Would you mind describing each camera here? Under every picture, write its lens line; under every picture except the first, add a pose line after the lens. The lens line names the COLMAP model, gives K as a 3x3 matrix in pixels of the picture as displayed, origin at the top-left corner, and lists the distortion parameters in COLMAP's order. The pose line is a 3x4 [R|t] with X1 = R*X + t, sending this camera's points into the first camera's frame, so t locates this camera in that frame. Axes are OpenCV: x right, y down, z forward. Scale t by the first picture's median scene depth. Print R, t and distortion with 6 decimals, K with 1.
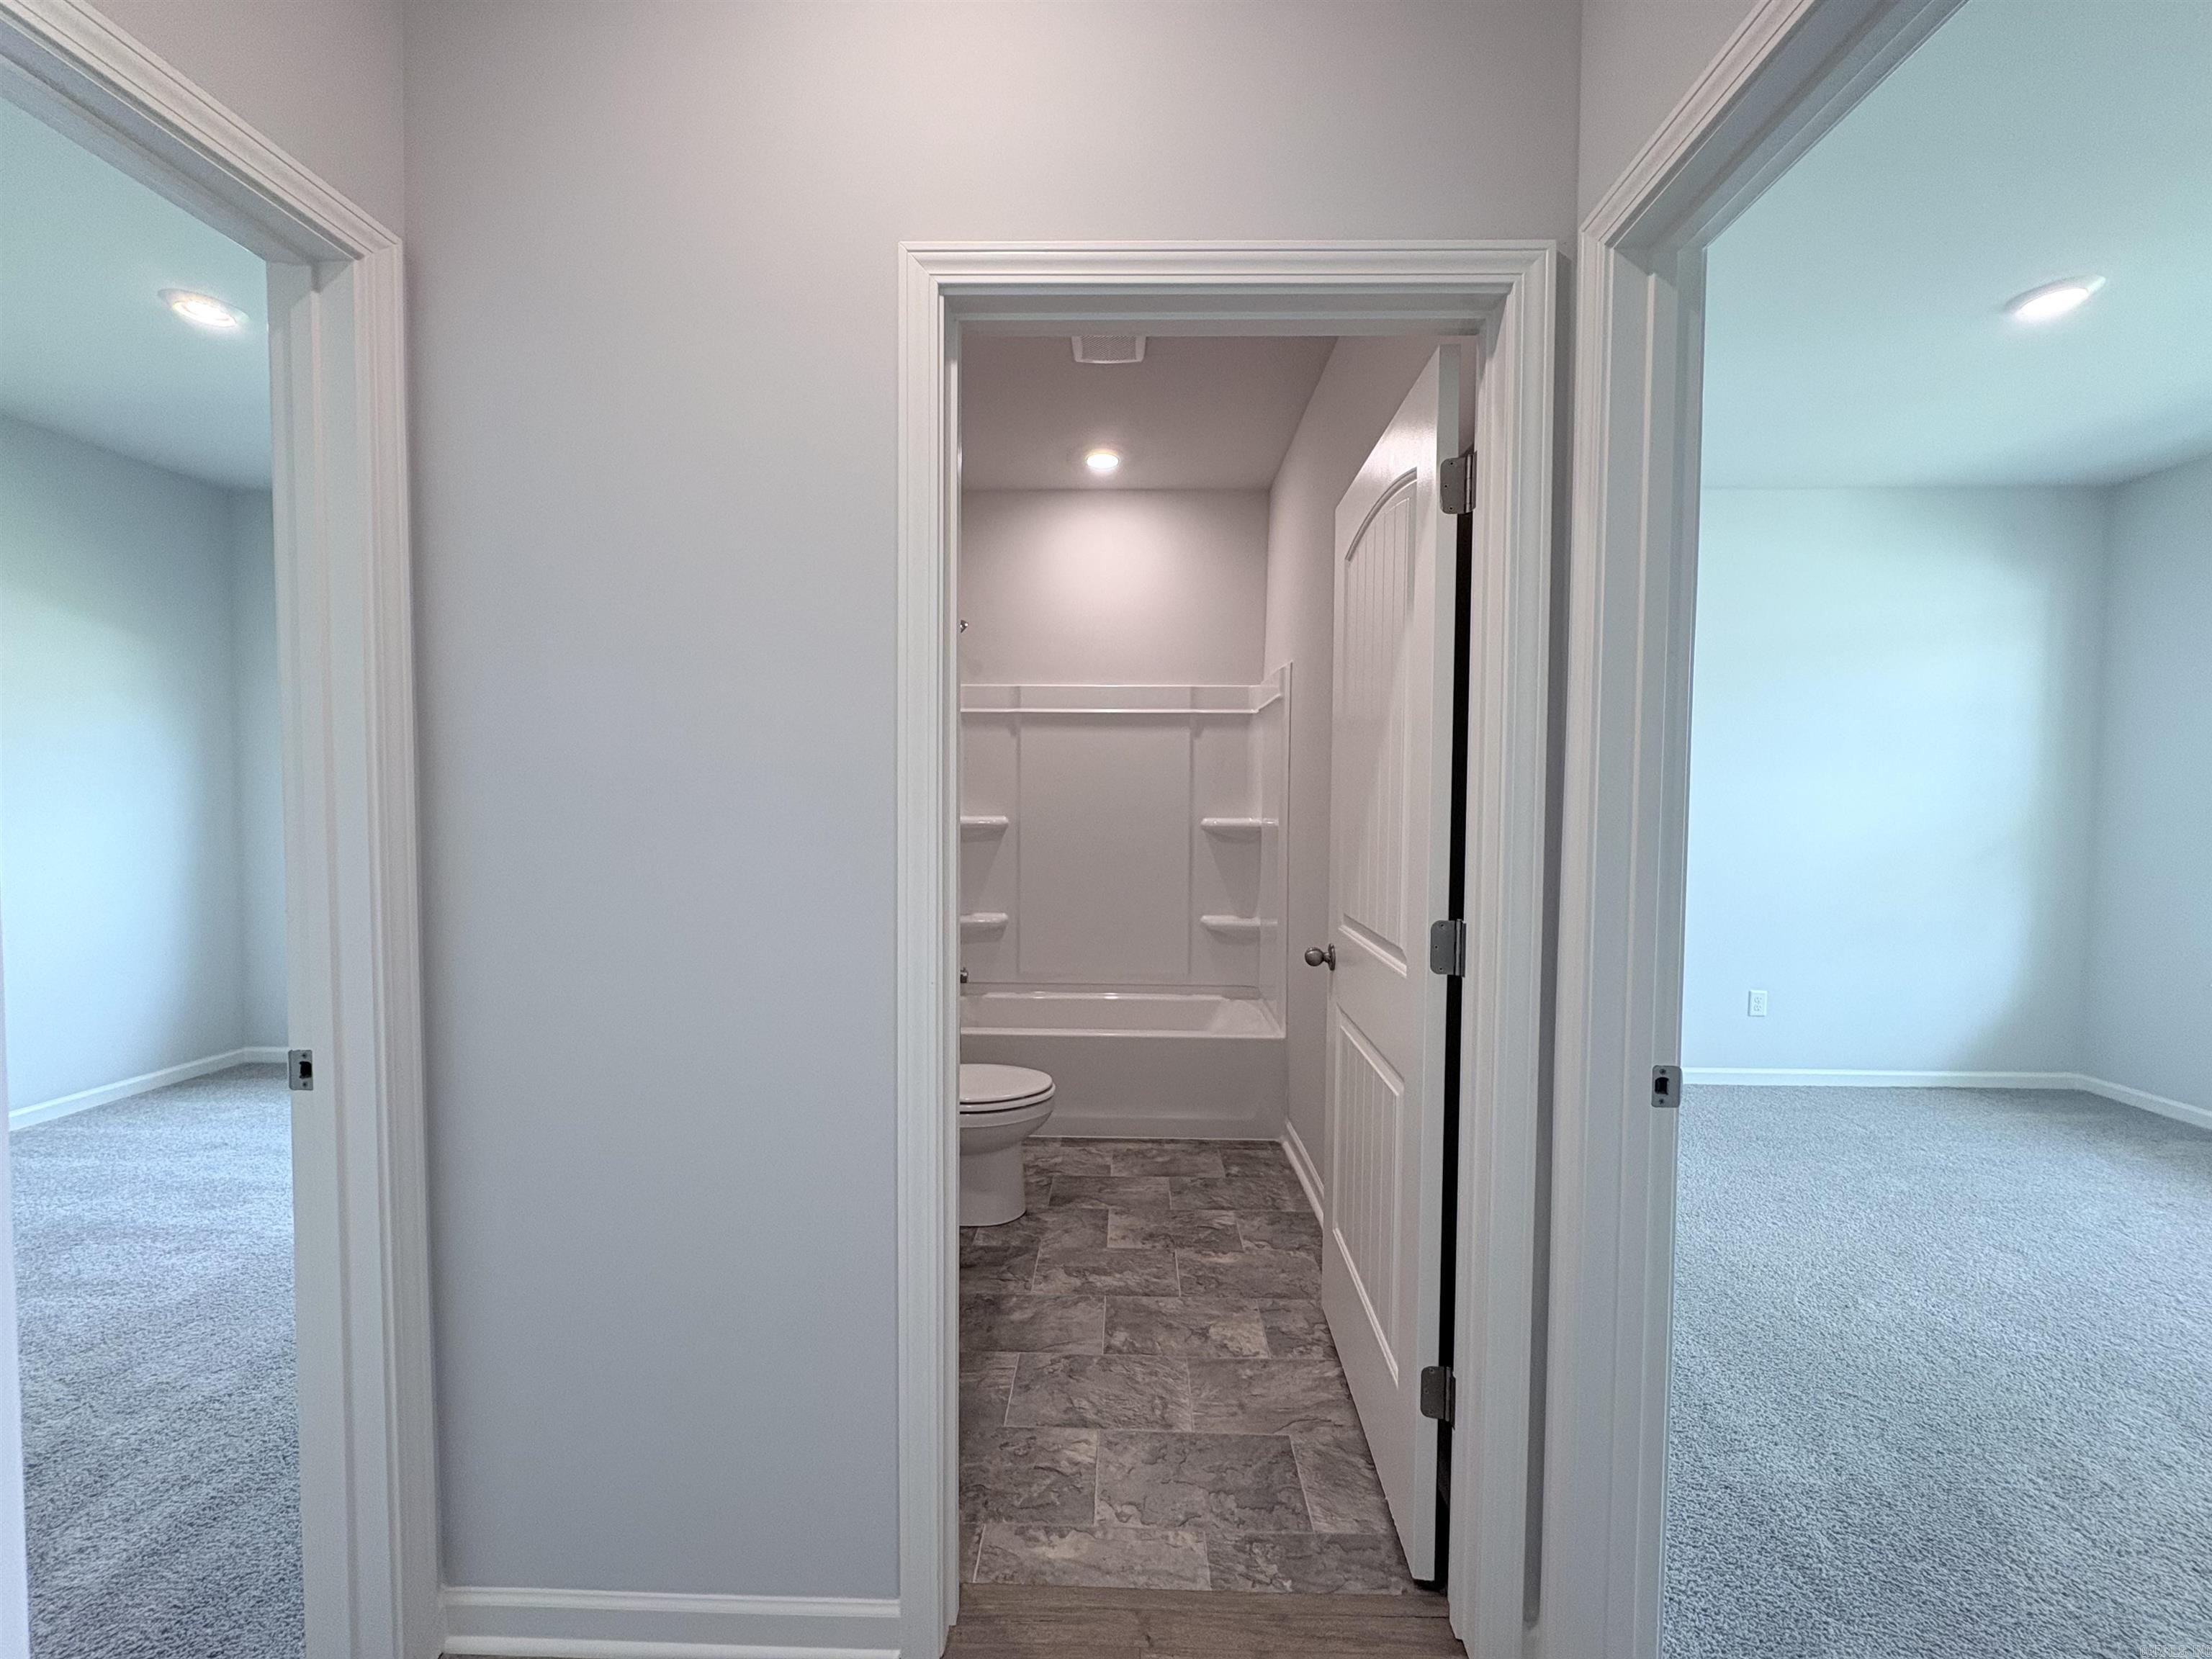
lens RADIAL K [[882.4, 0, 1106.0], [0, 882.4, 829.5], [0, 0, 1]] dist [0.001228, -0.000056]
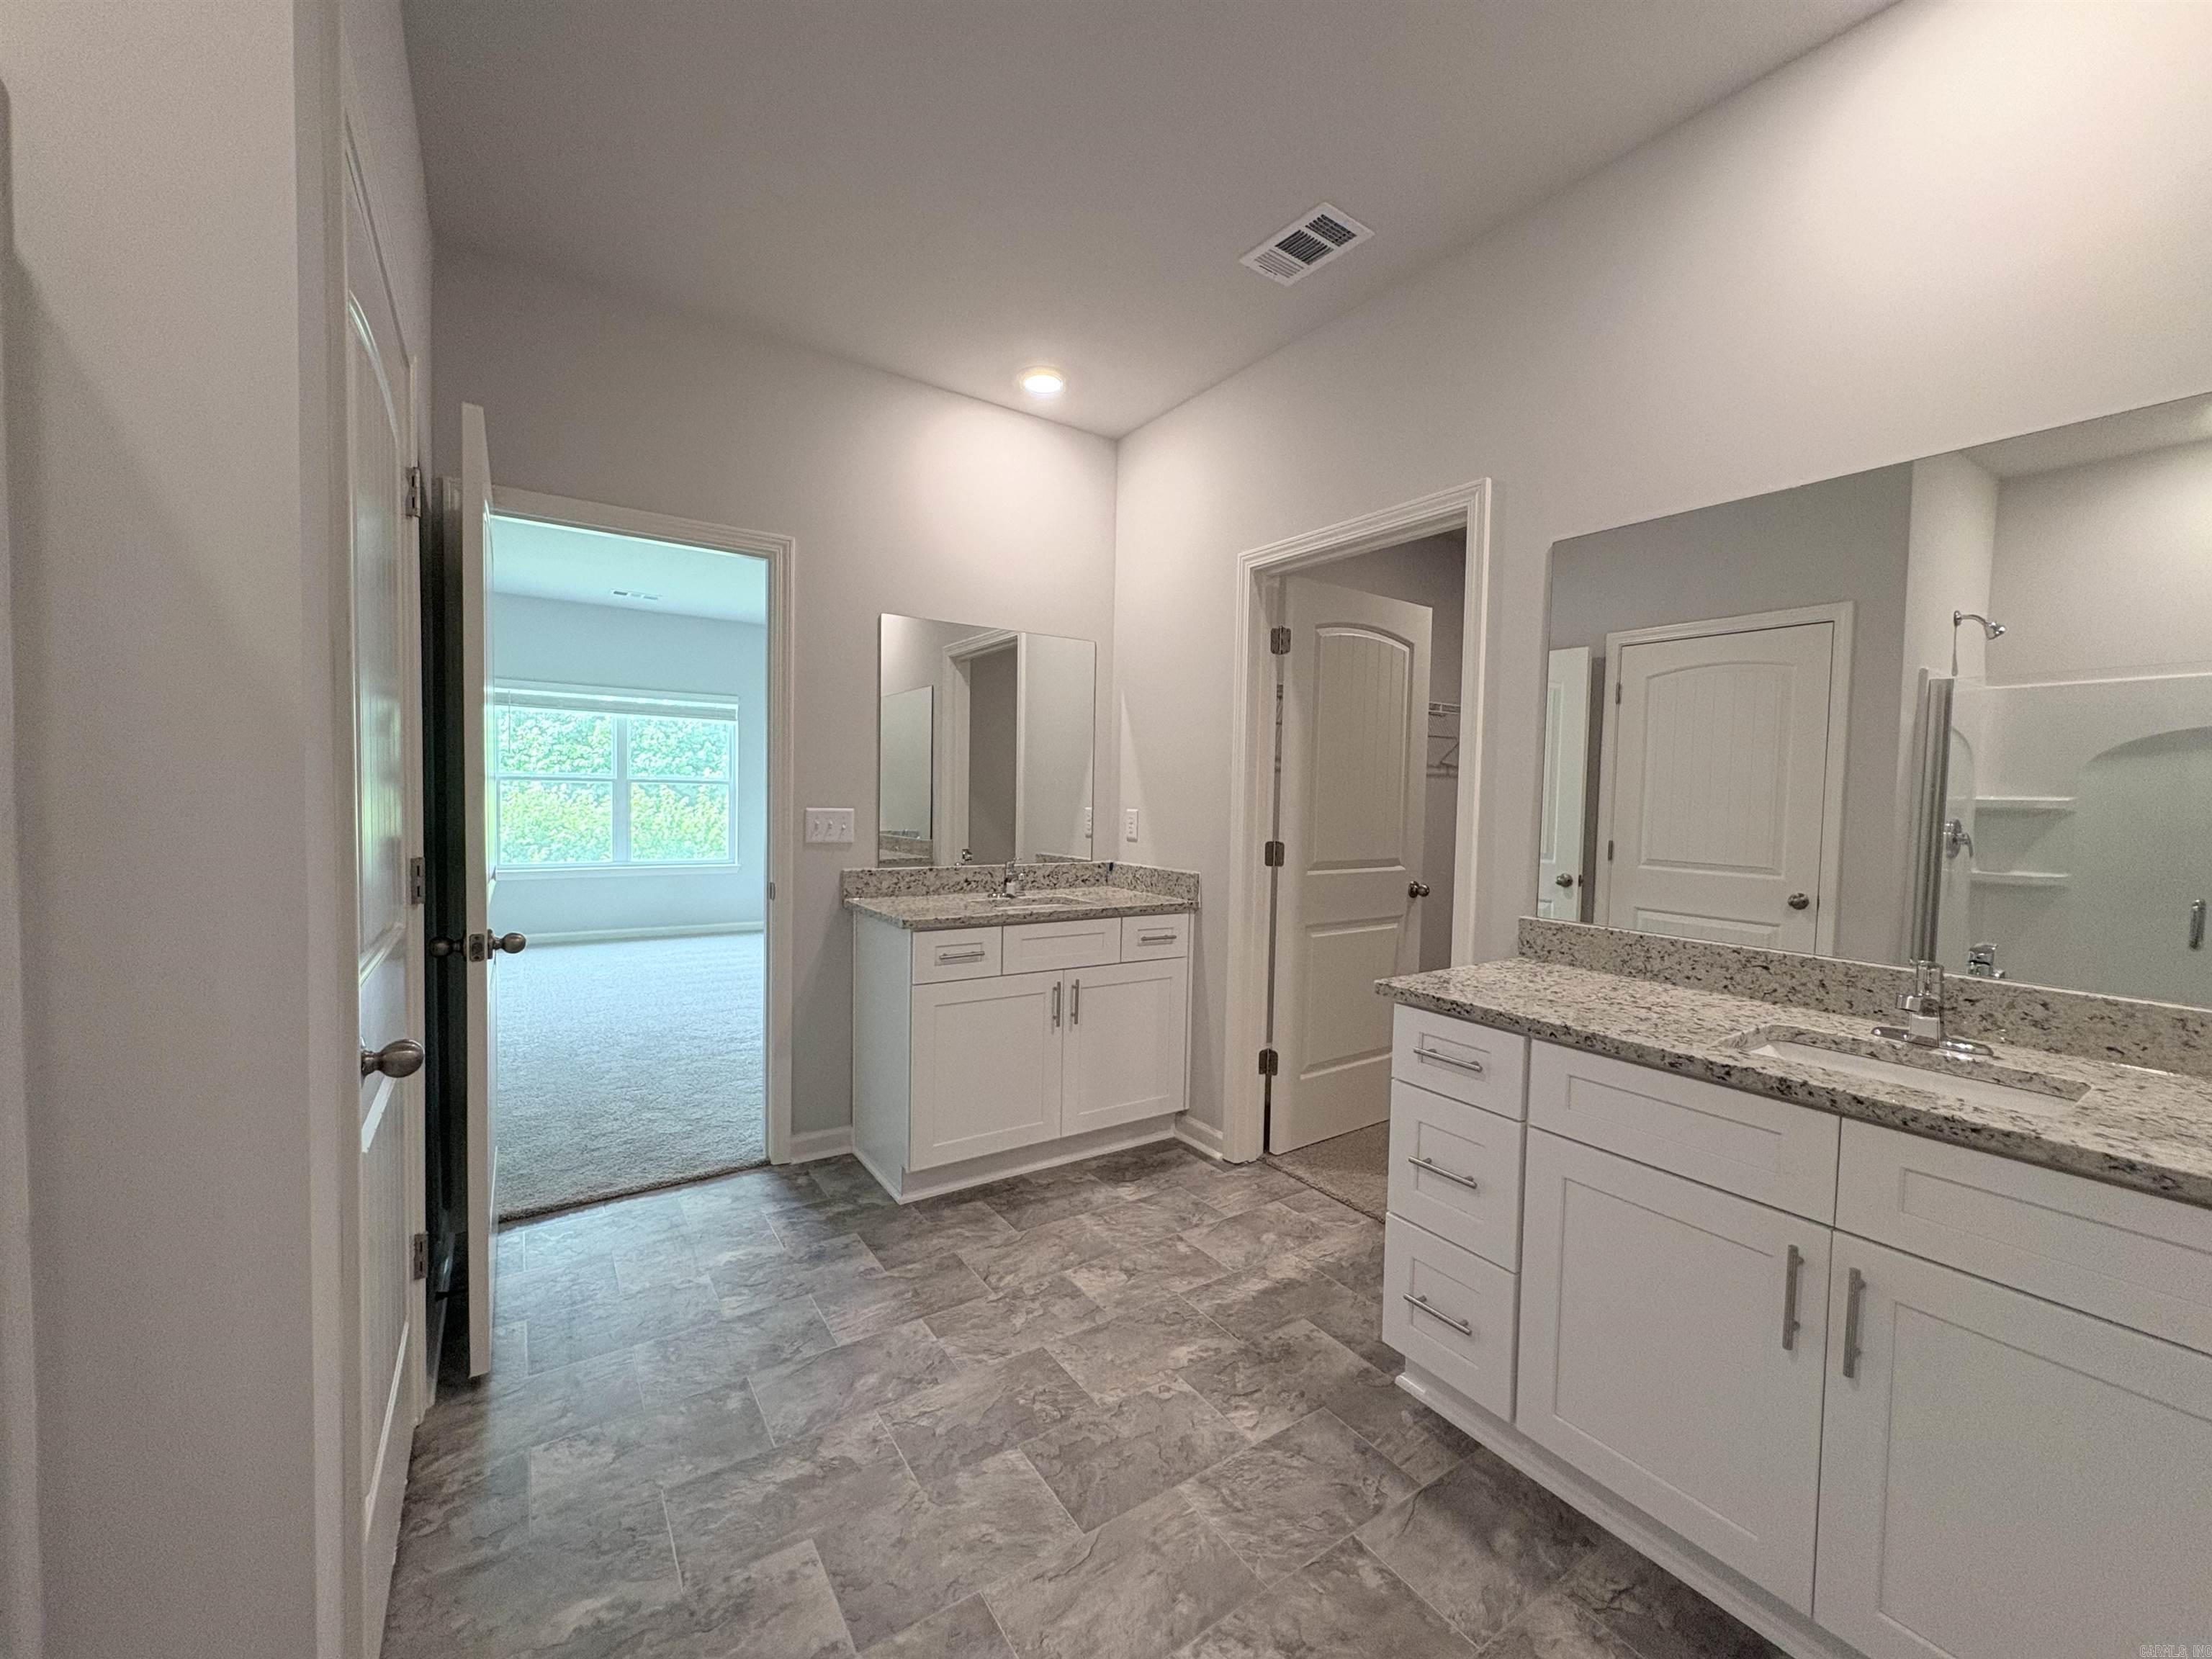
lens RADIAL K [[882.4, 0, 1106.0], [0, 882.4, 829.5], [0, 0, 1]] dist [0.001228, -0.000056]
pose [[-0.816381, -0.000513, -0.577513, 0.161347], [-0.049475, 0.996385, 0.069054, -0.036843], [0.575390, 0.084947, -0.813456, 1.390589]]
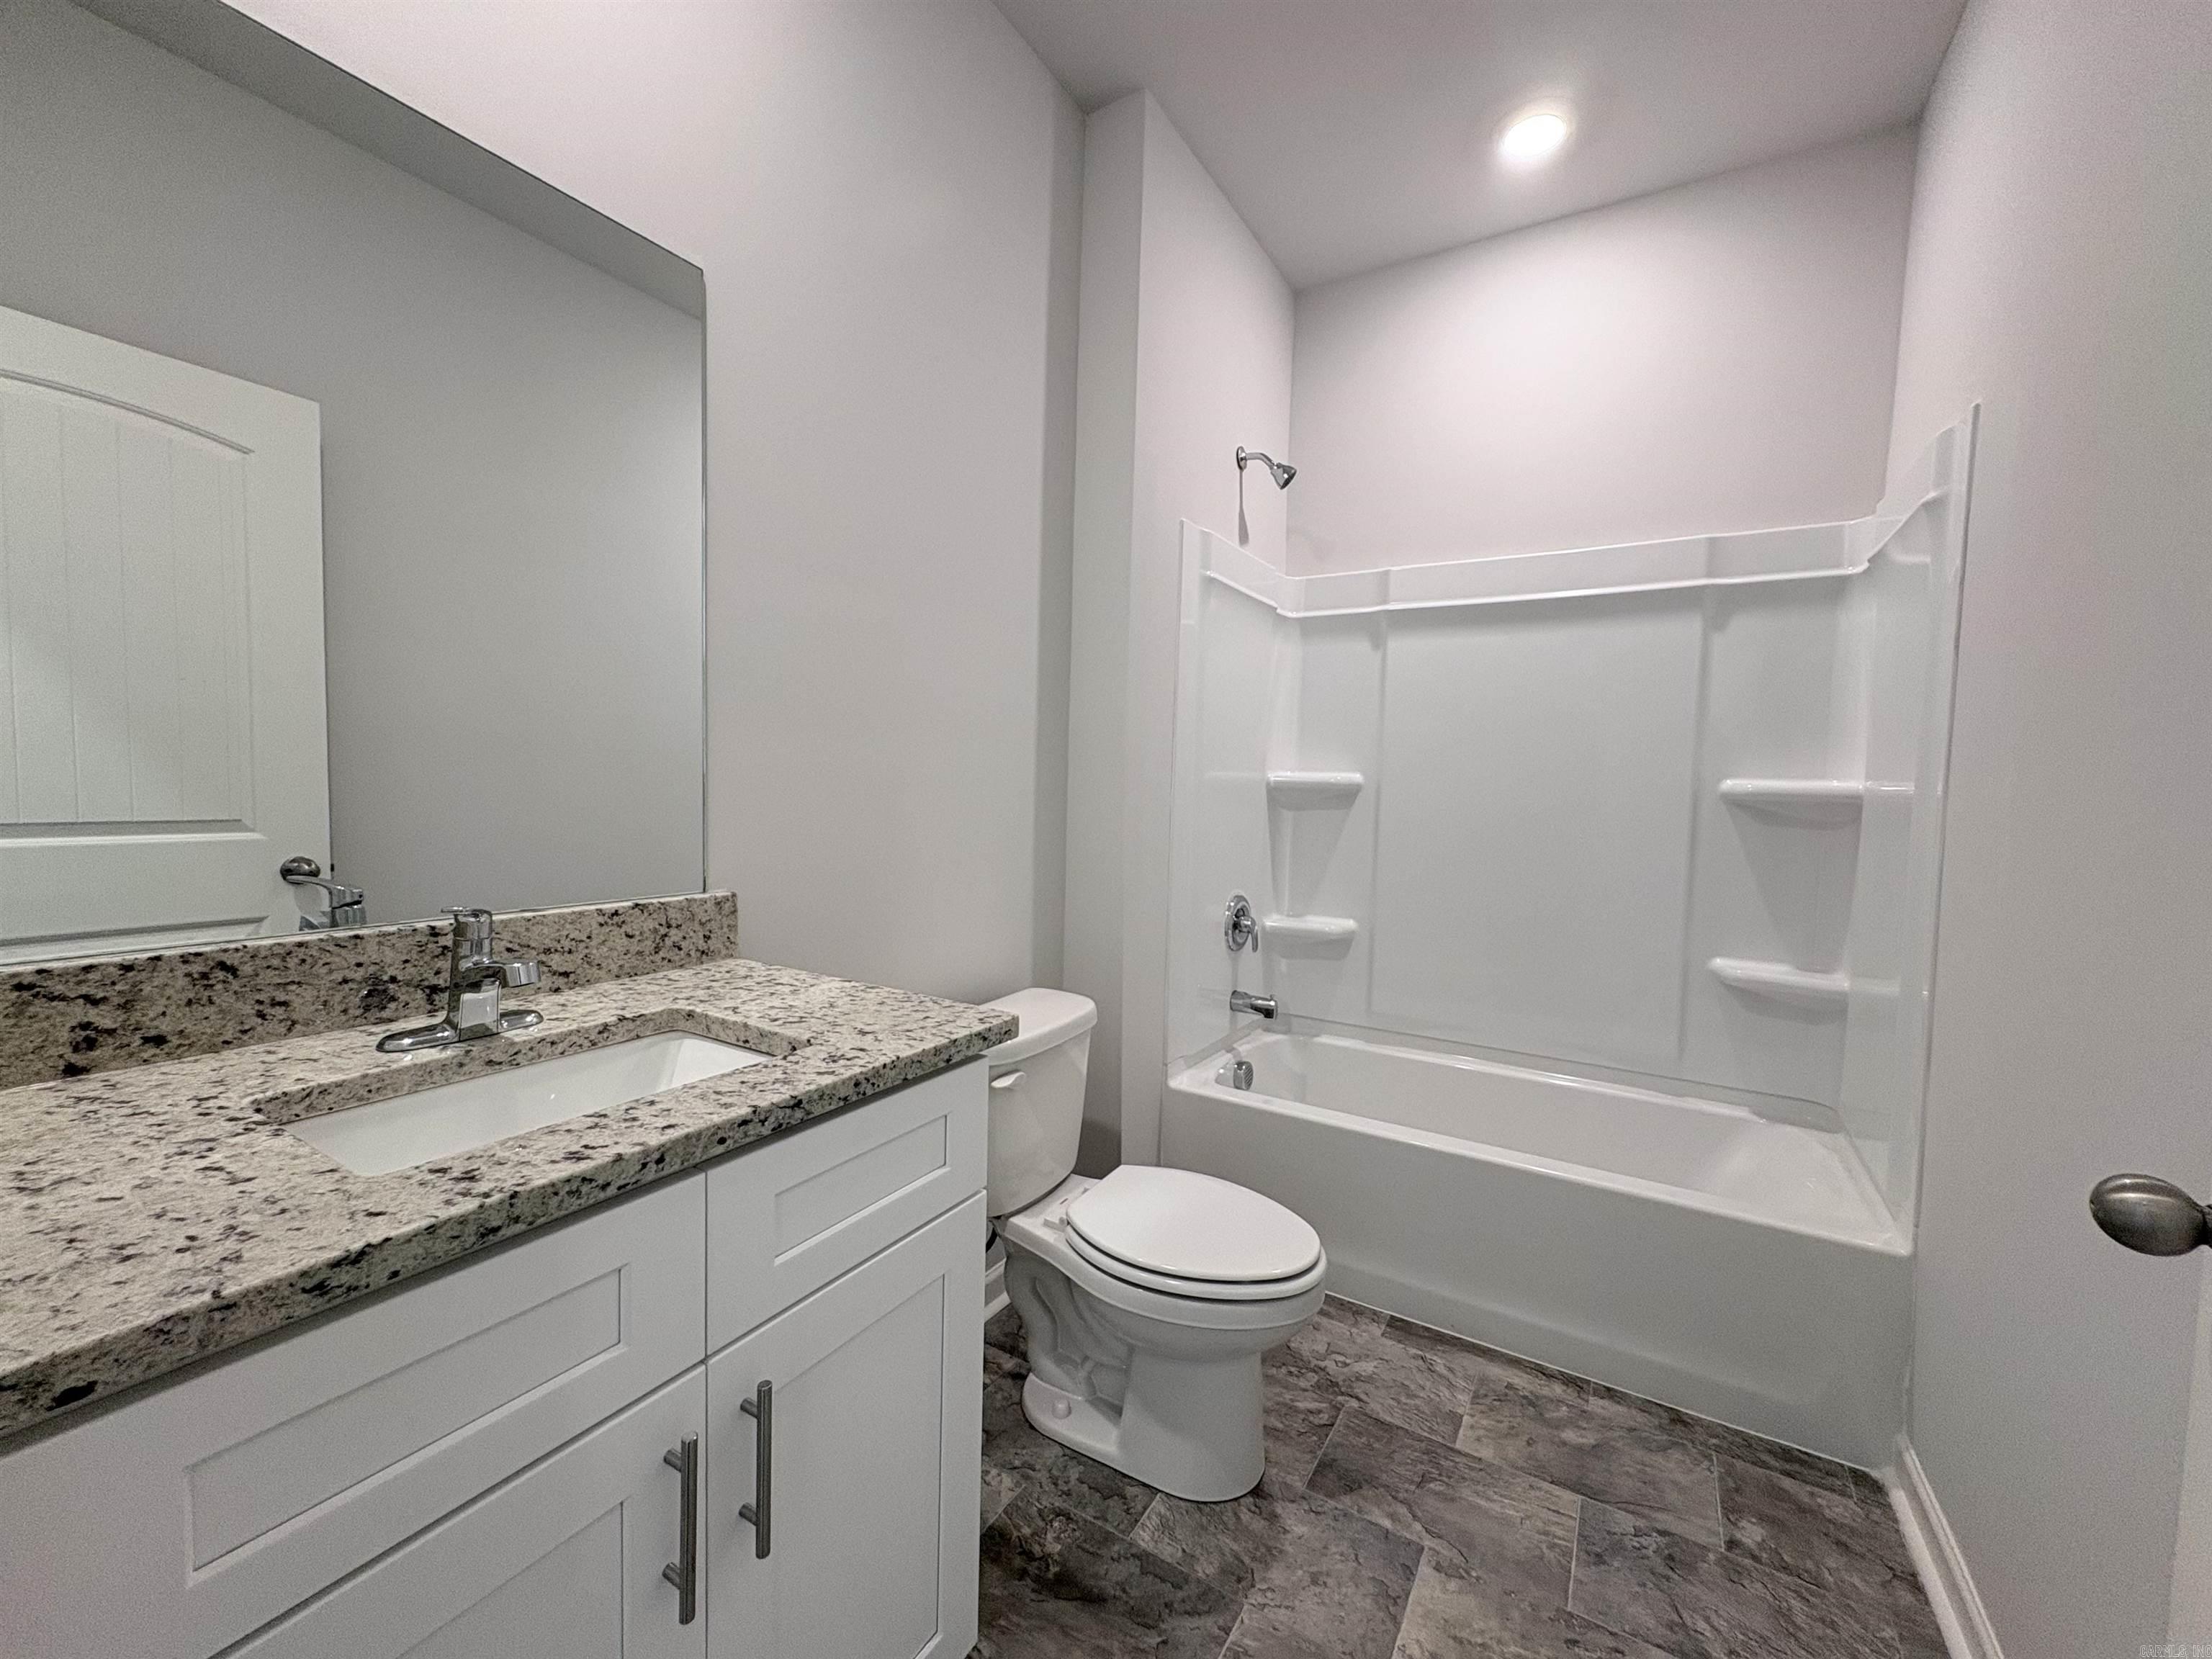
lens RADIAL K [[882.4, 0, 1106.0], [0, 882.4, 829.5], [0, 0, 1]] dist [0.001228, -0.000056]
pose [[0.864562, 0.041613, -0.500799, 0.077601], [-0.036663, 0.999133, 0.019728, 0.030385], [0.501186, 0.001305, 0.865338, 0.480505]]
